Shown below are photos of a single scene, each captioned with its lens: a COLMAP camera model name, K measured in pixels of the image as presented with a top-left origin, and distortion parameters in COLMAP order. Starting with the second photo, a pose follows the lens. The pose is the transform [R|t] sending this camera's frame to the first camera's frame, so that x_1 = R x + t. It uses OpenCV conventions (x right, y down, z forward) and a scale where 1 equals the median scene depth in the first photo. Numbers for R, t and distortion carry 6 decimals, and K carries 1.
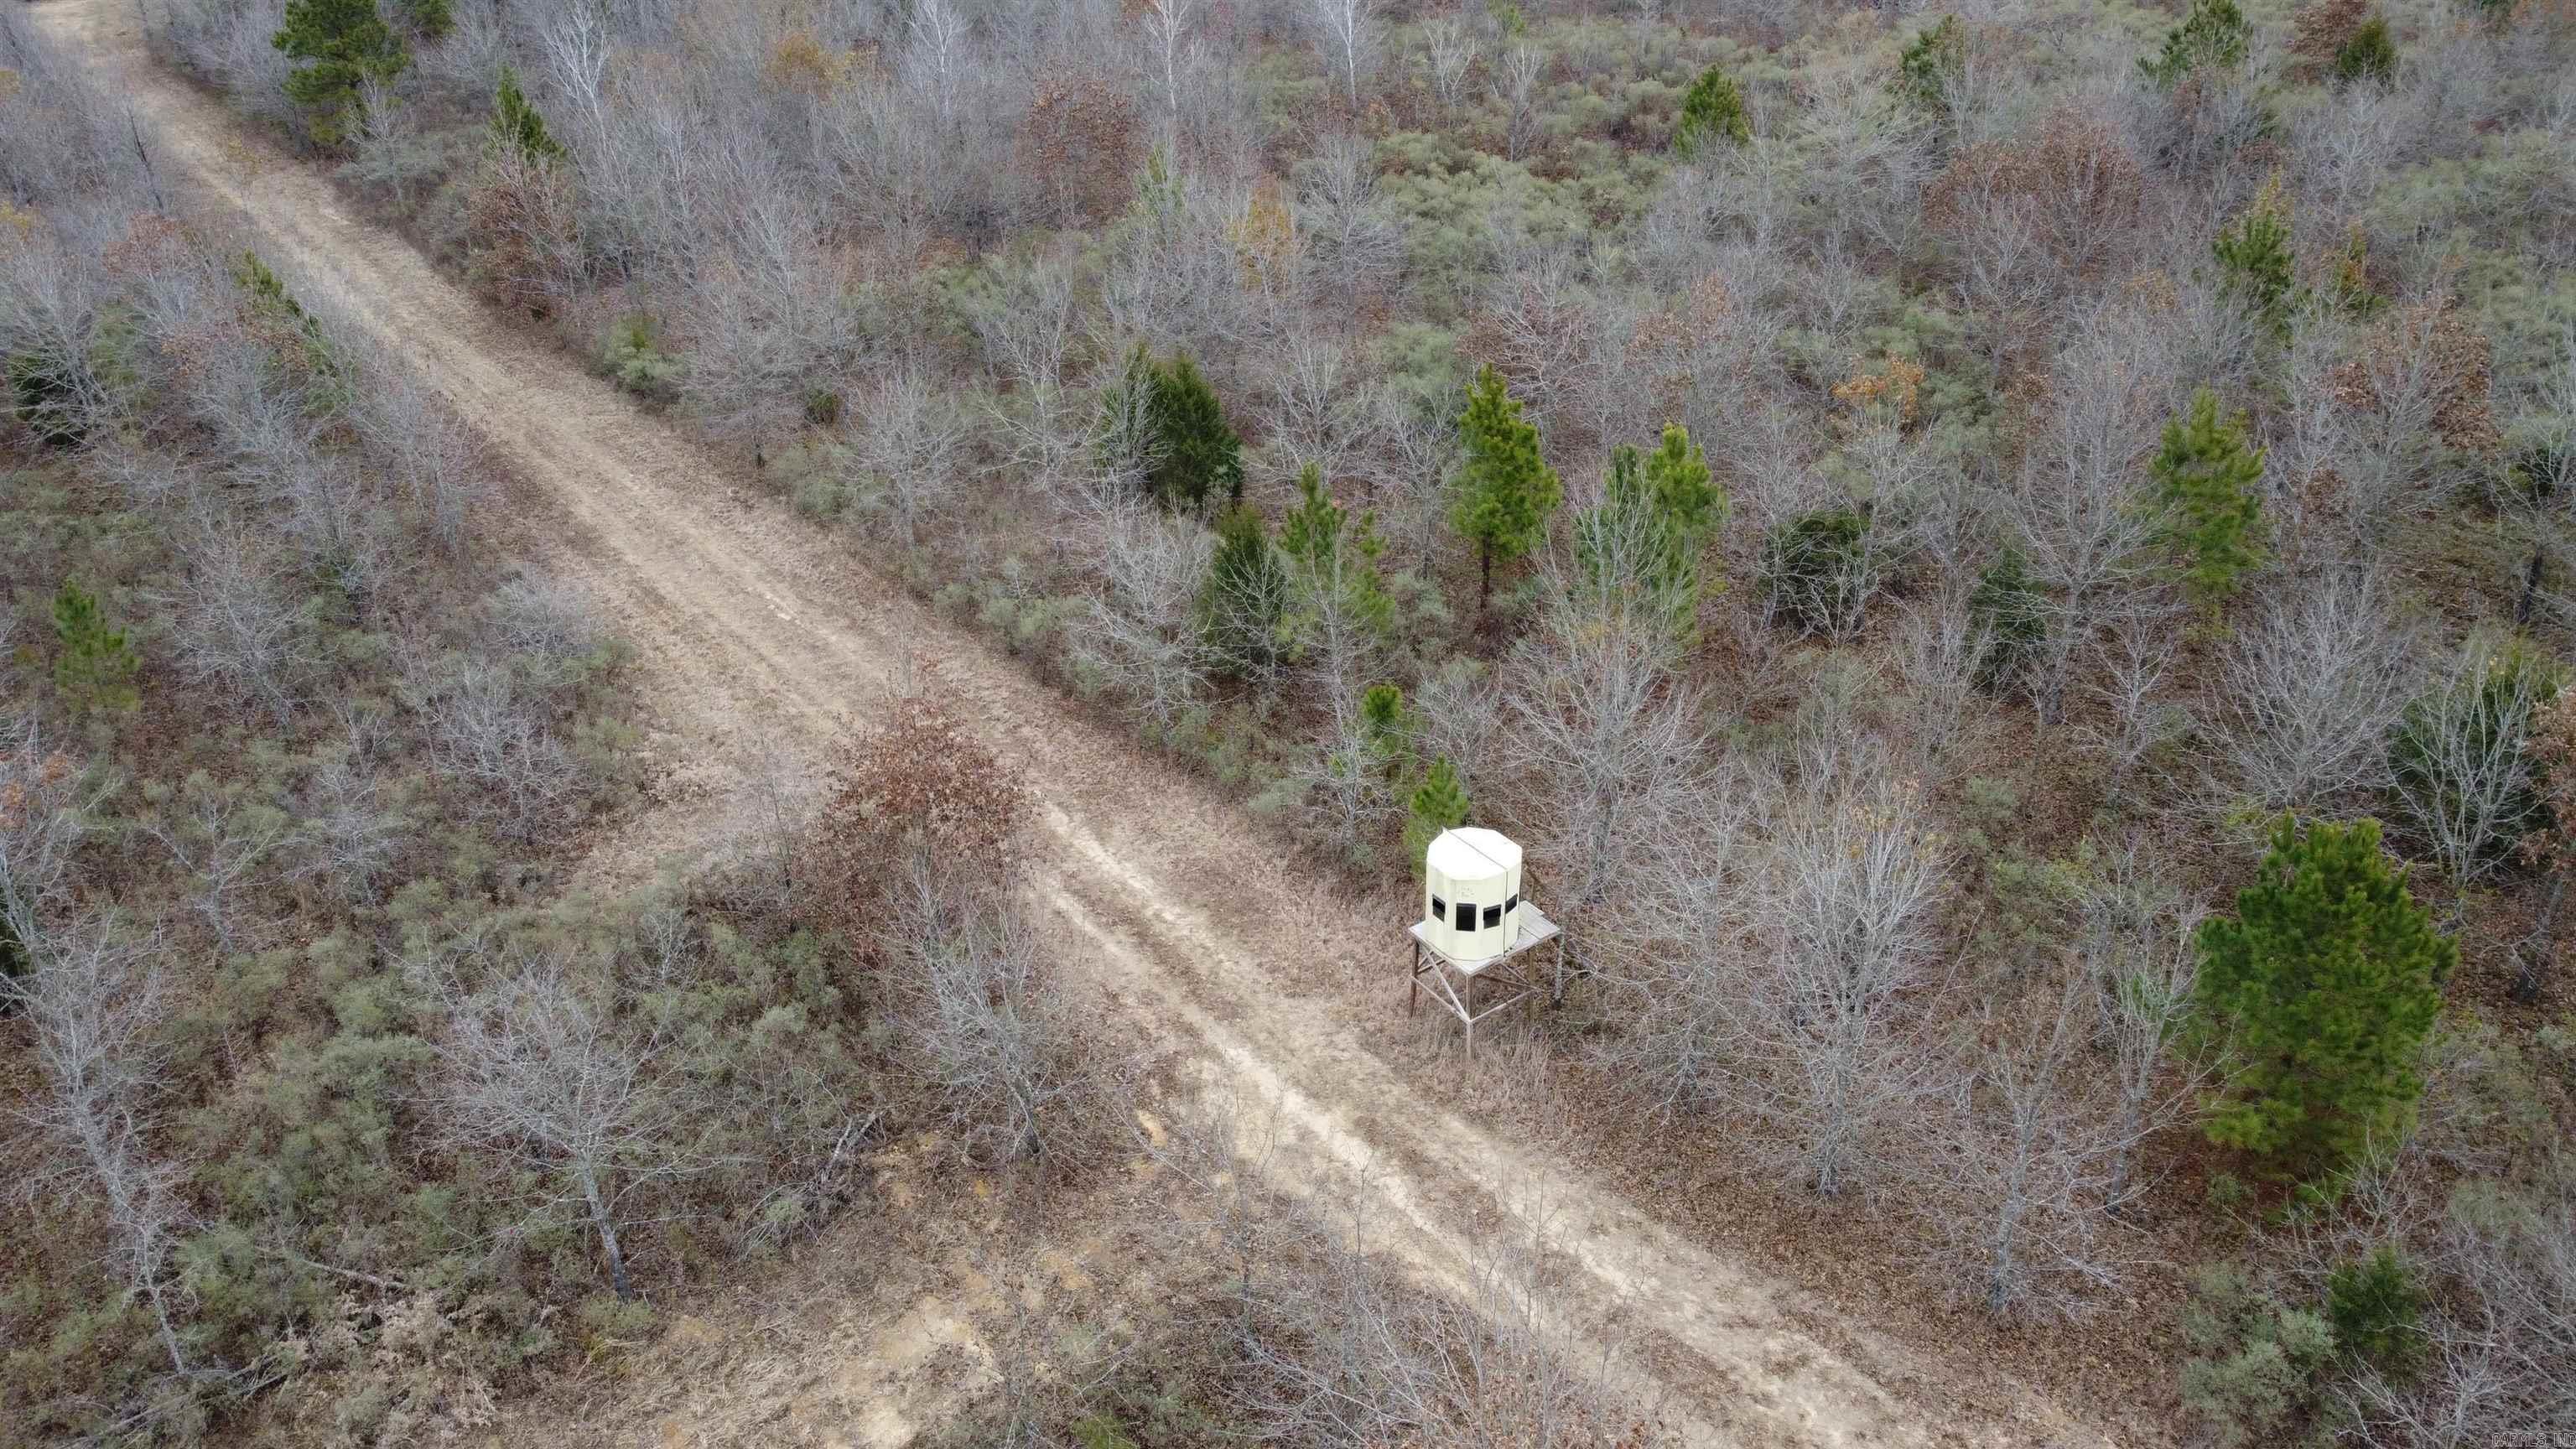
lens RADIAL K [[1900.1, 0, 1286.6], [0, 1900.1, 715.2], [0, 0, 1]] dist [0.014241, -0.016415]
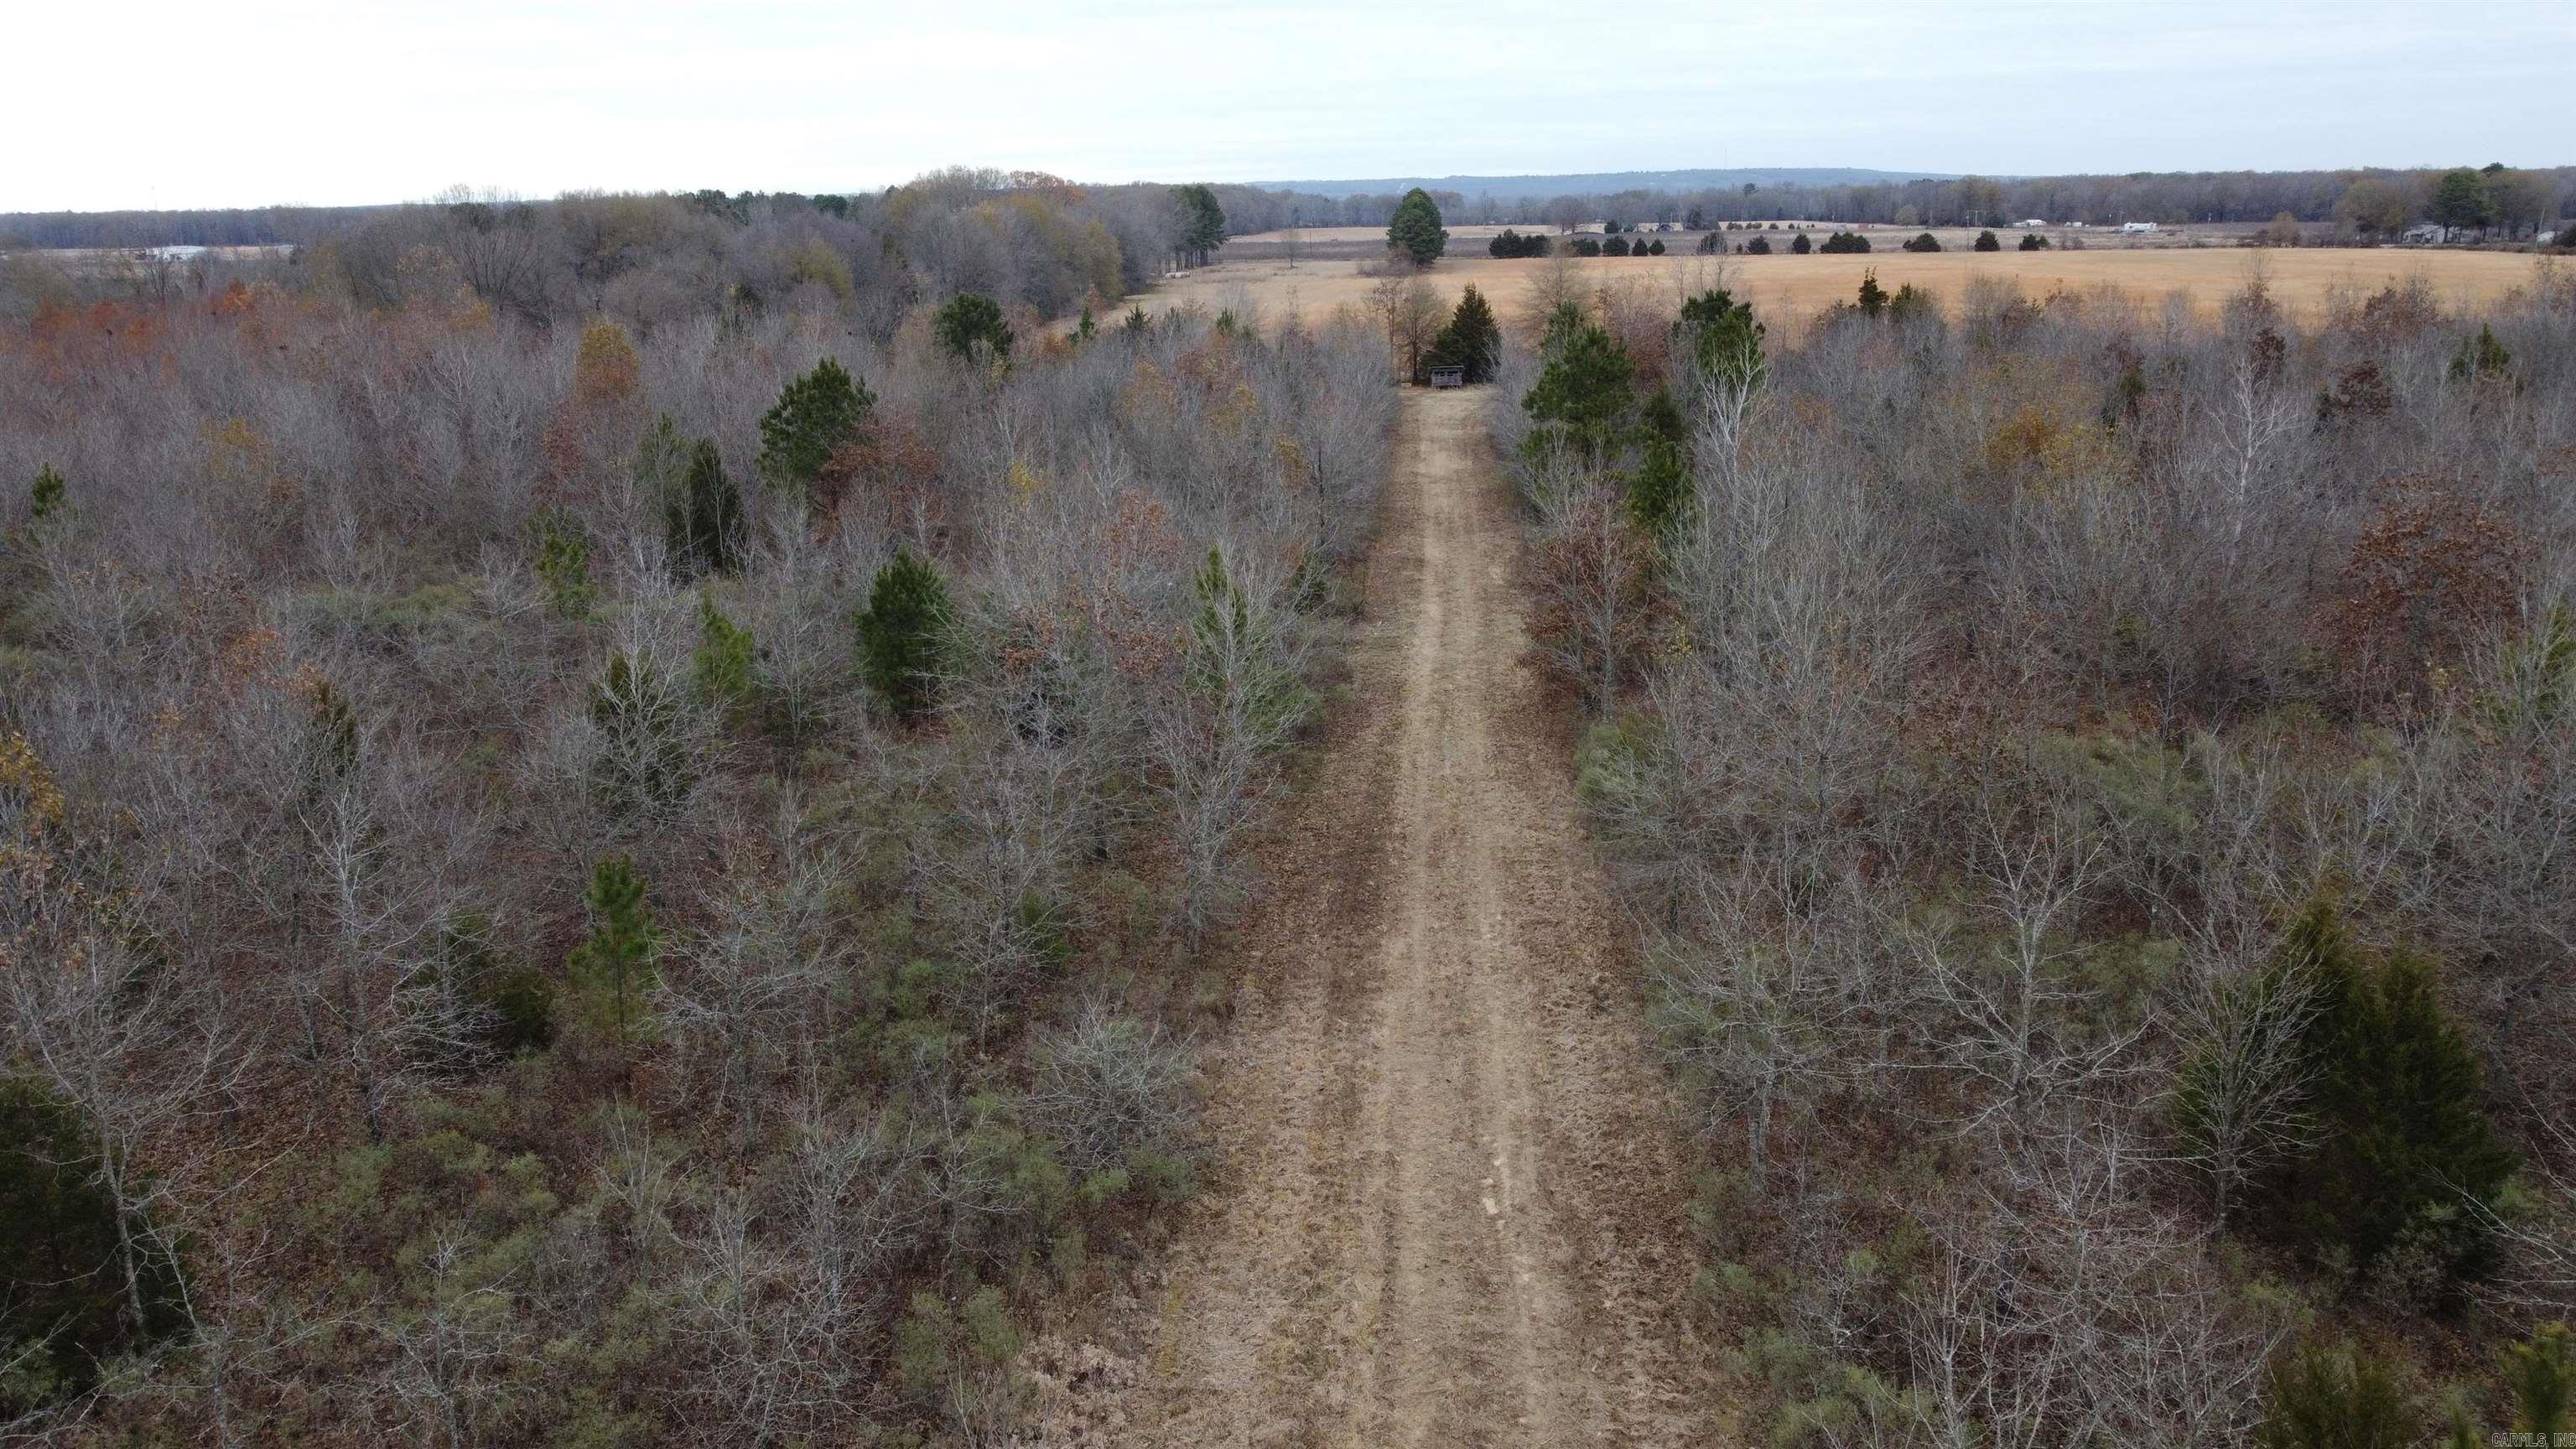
lens RADIAL K [[1900.1, 0, 1286.6], [0, 1900.1, 715.2], [0, 0, 1]] dist [0.014241, -0.016415]
pose [[0.744368, 0.172233, -0.645176, 0.033898], [-0.320348, 0.939833, -0.118705, -0.098271], [0.585912, 0.295041, 0.754757, 0.459977]]
